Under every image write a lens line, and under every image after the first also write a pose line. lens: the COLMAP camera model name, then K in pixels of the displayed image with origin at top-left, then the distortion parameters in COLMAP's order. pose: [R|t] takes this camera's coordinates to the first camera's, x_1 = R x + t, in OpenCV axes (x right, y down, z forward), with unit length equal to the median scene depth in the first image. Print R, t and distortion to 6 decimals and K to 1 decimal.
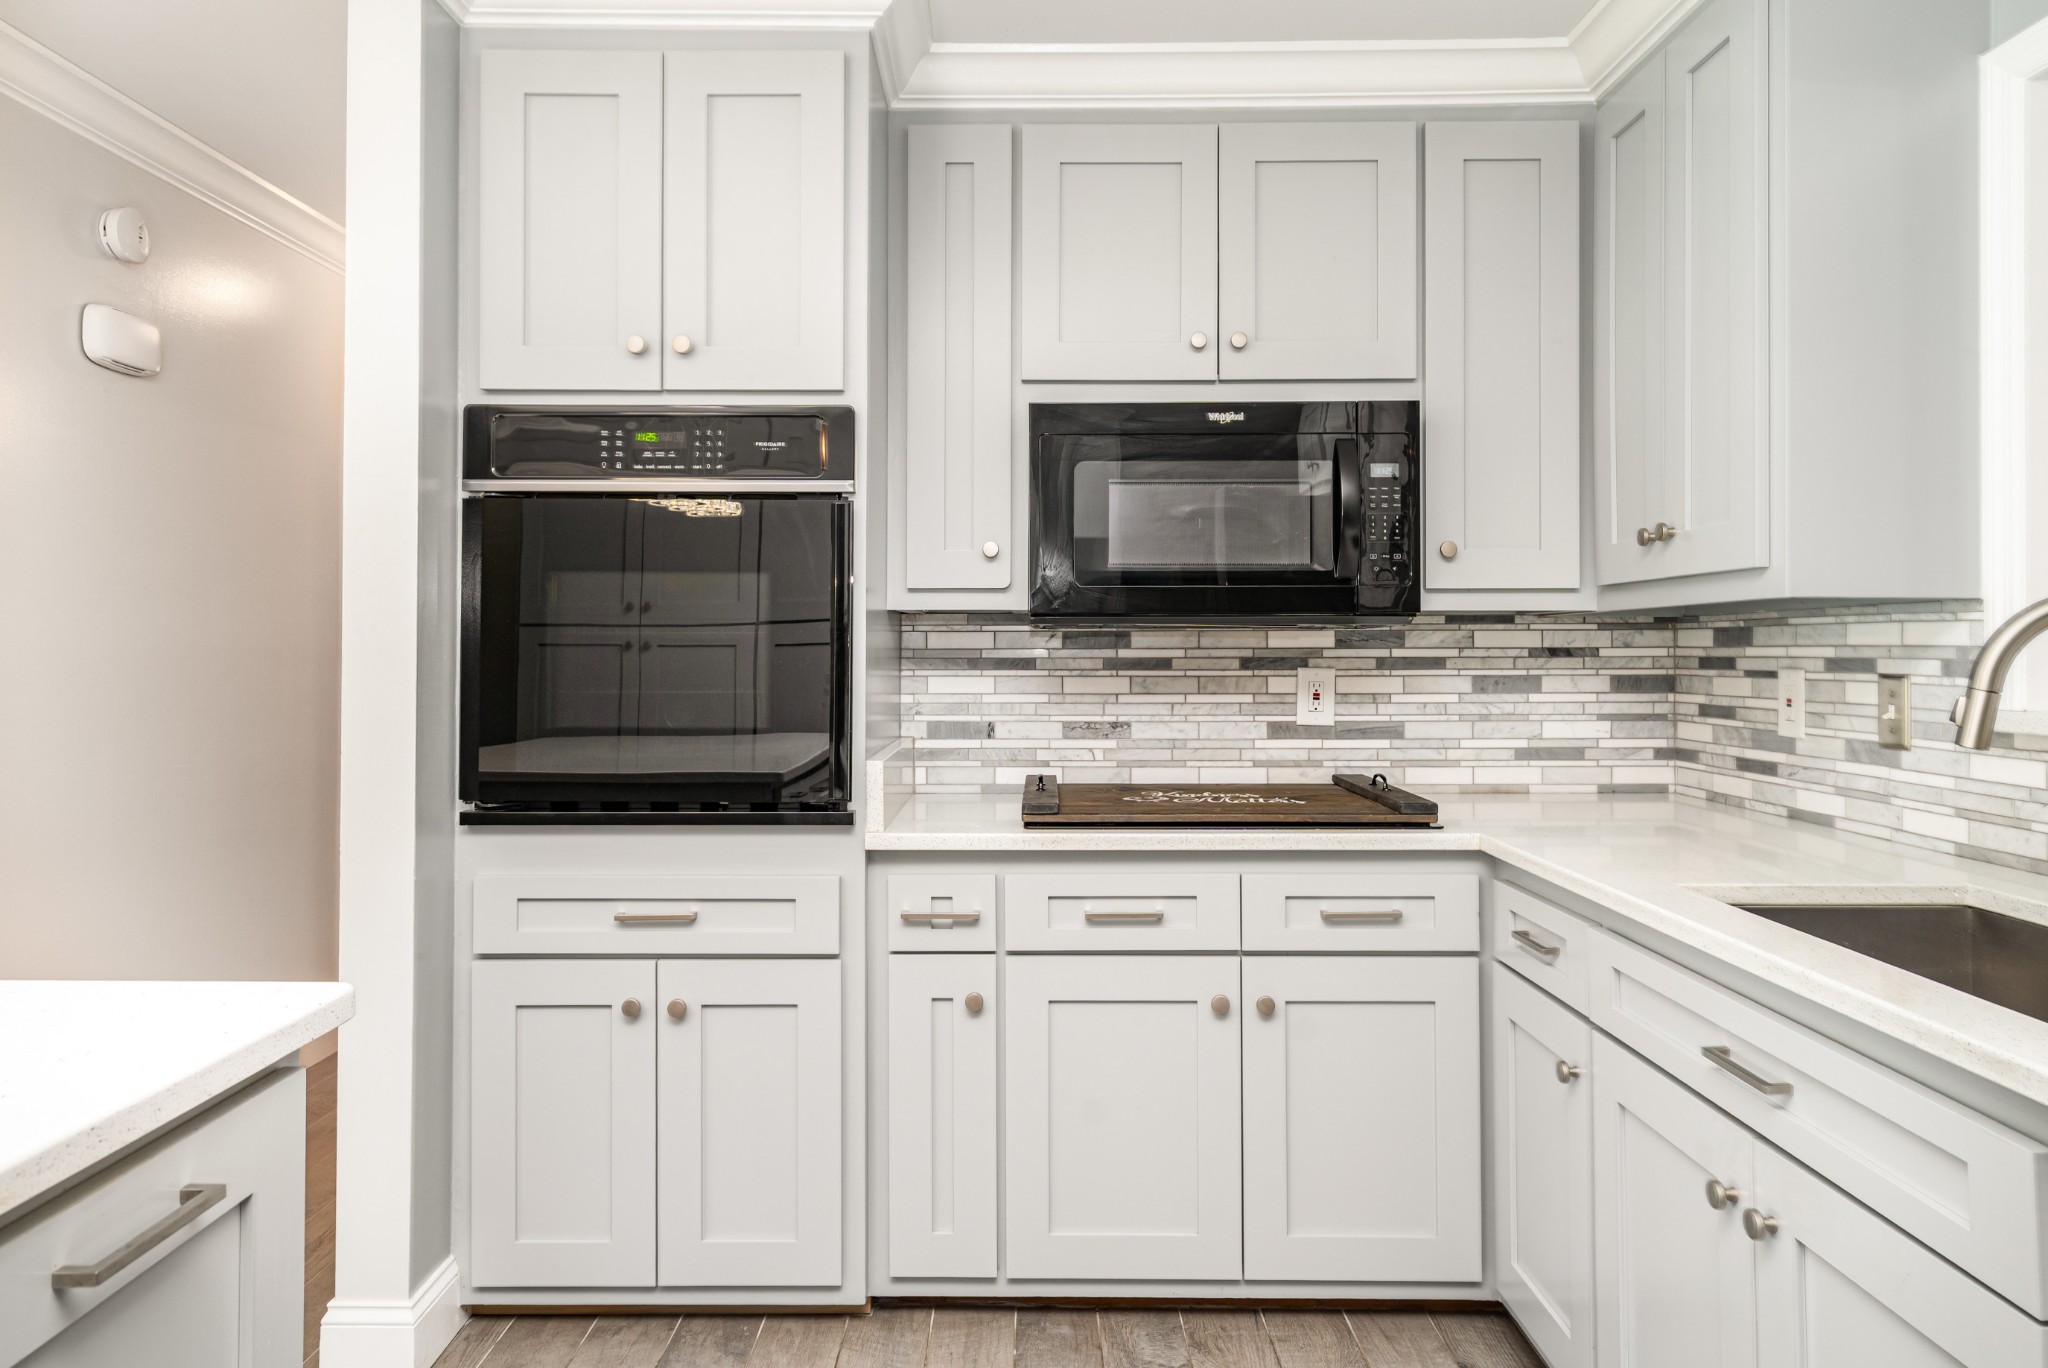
lens RADIAL K [[1342.9, 0, 1014.3], [0, 1342.9, 631.3], [0, 0, 1]] dist [0.008772, 0.004885]
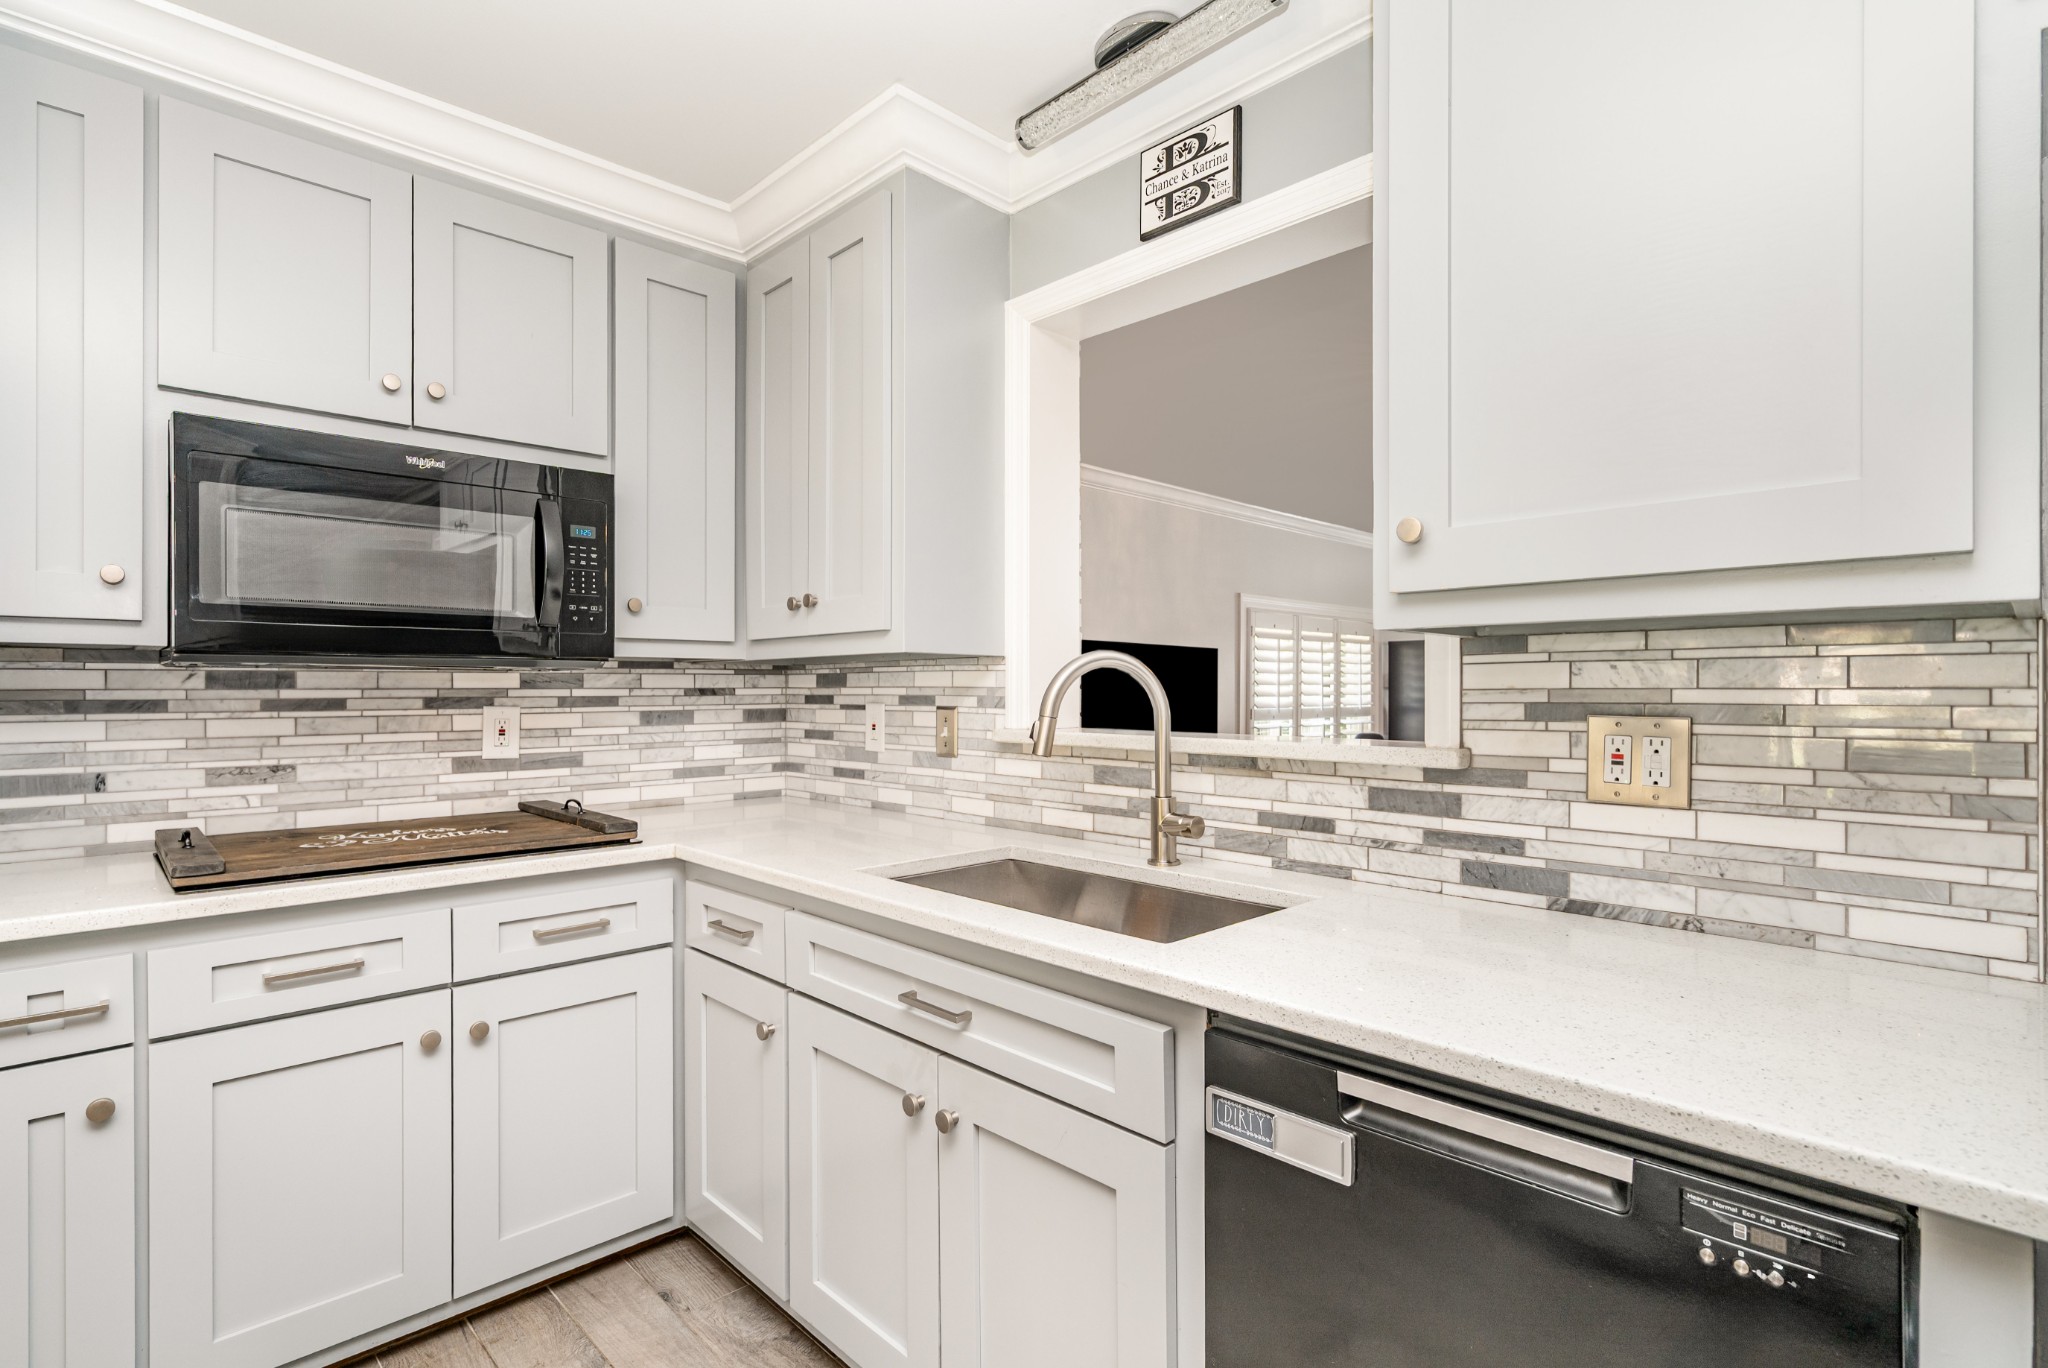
lens RADIAL K [[993.0, 0, 1009.9], [0, 993.0, 687.8], [0, 0, 1]] dist [0.001812, 0.000620]
pose [[0.718171, 0.000628, 0.695867, -0.049149], [-0.008936, 0.999925, 0.008321, 0.001631], [-0.695810, -0.012194, 0.718123, 0.145006]]
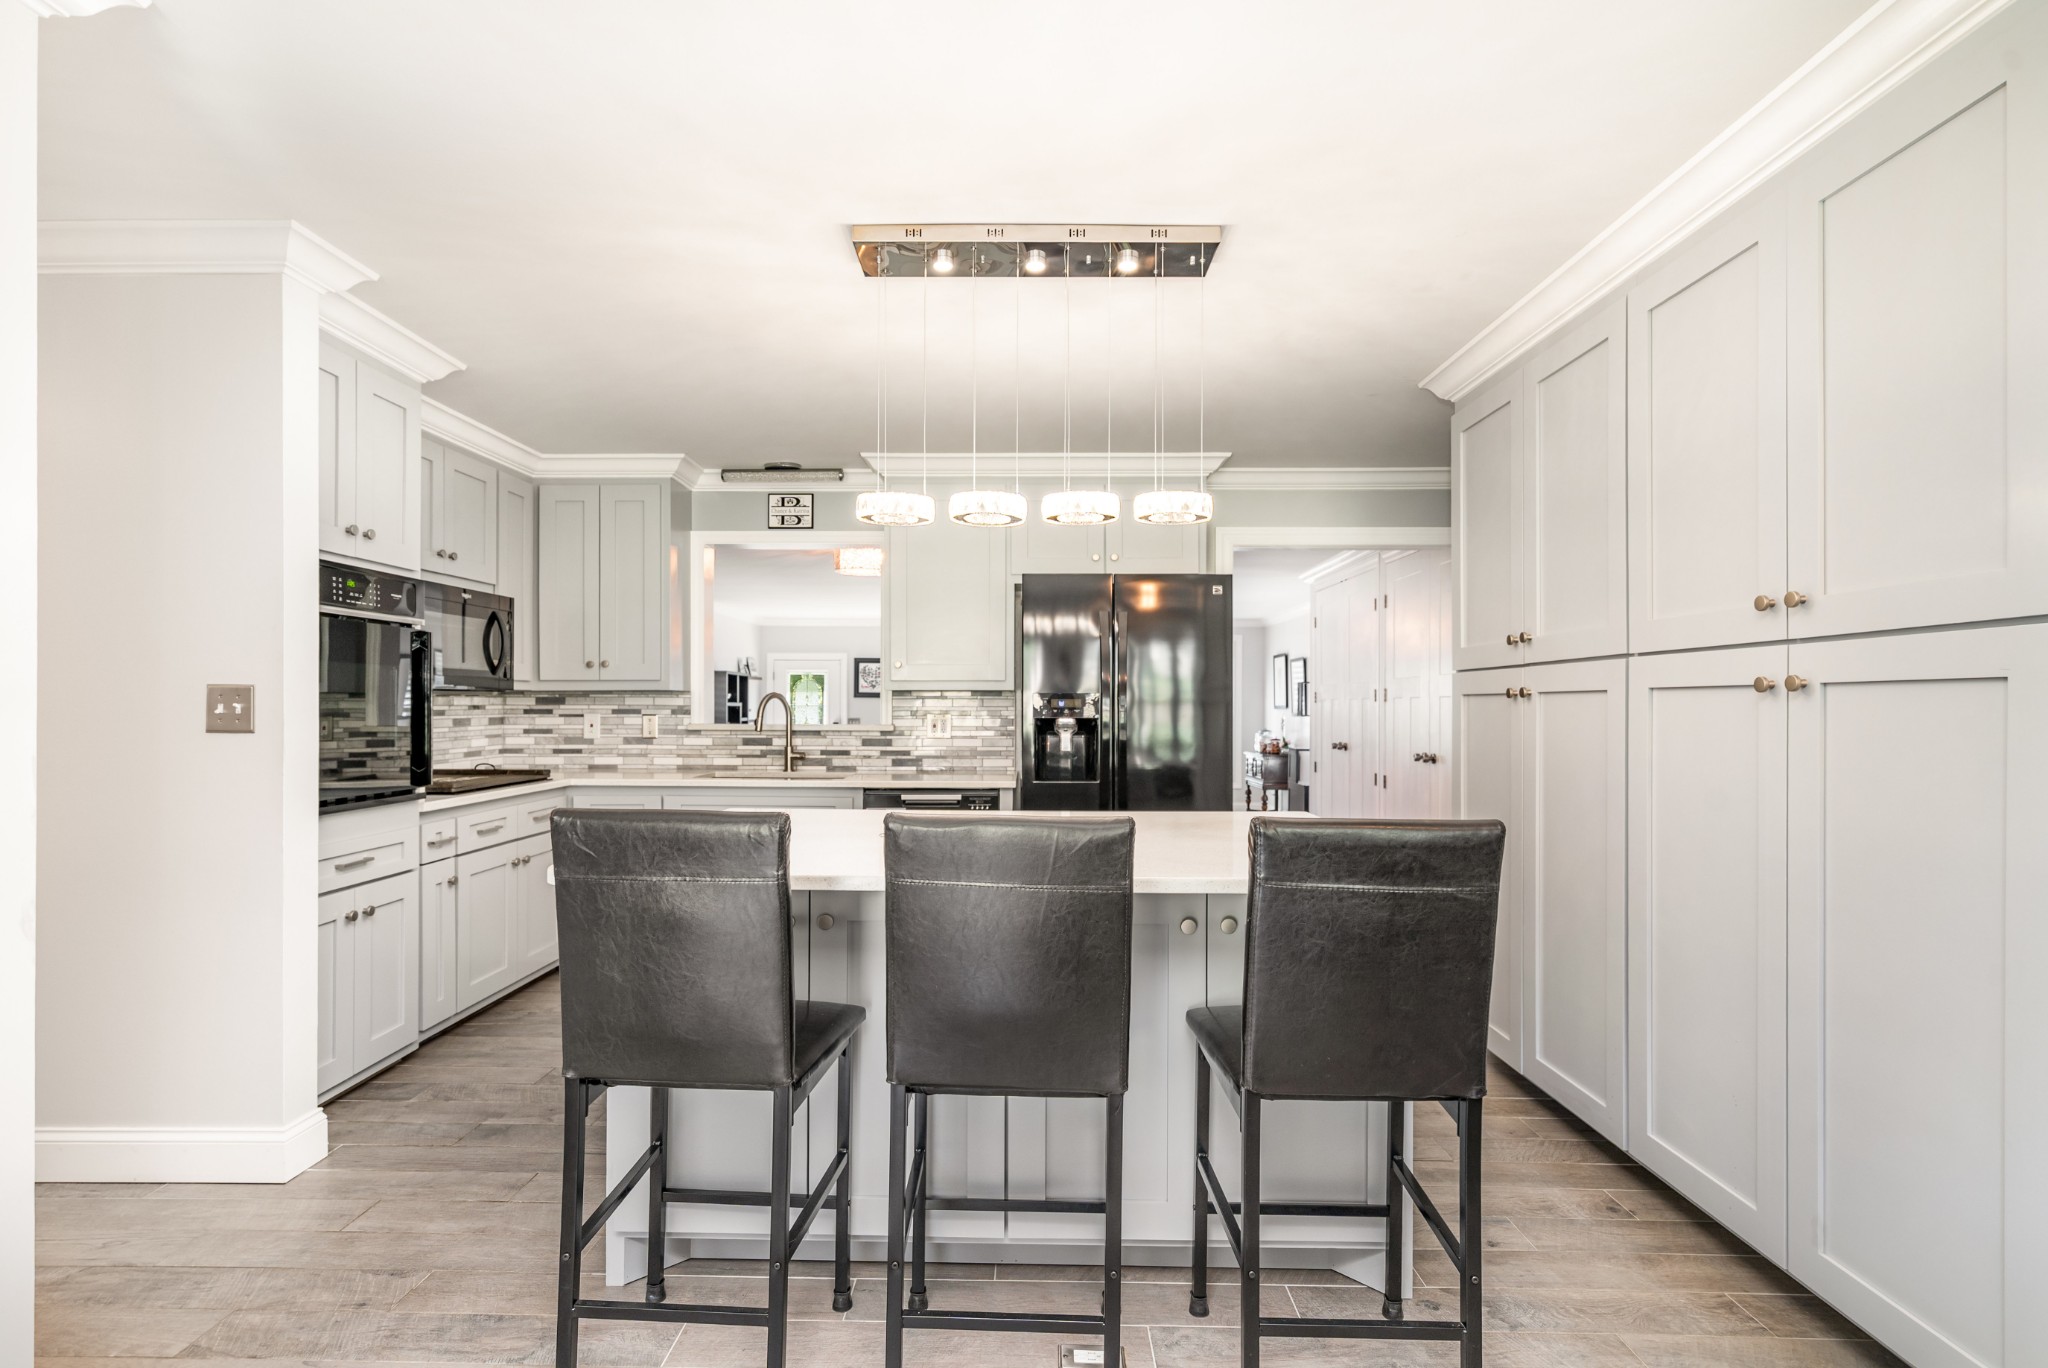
lens RADIAL K [[993.0, 0, 1014.2], [0, 993.0, 689.7], [0, 0, 1]] dist [0.001812, 0.000620]
pose [[0.011099, 0.014517, 0.999833, -1.380231], [-0.015379, 0.999779, -0.014345, -0.003995], [-0.999820, -0.015217, 0.011320, 0.123849]]
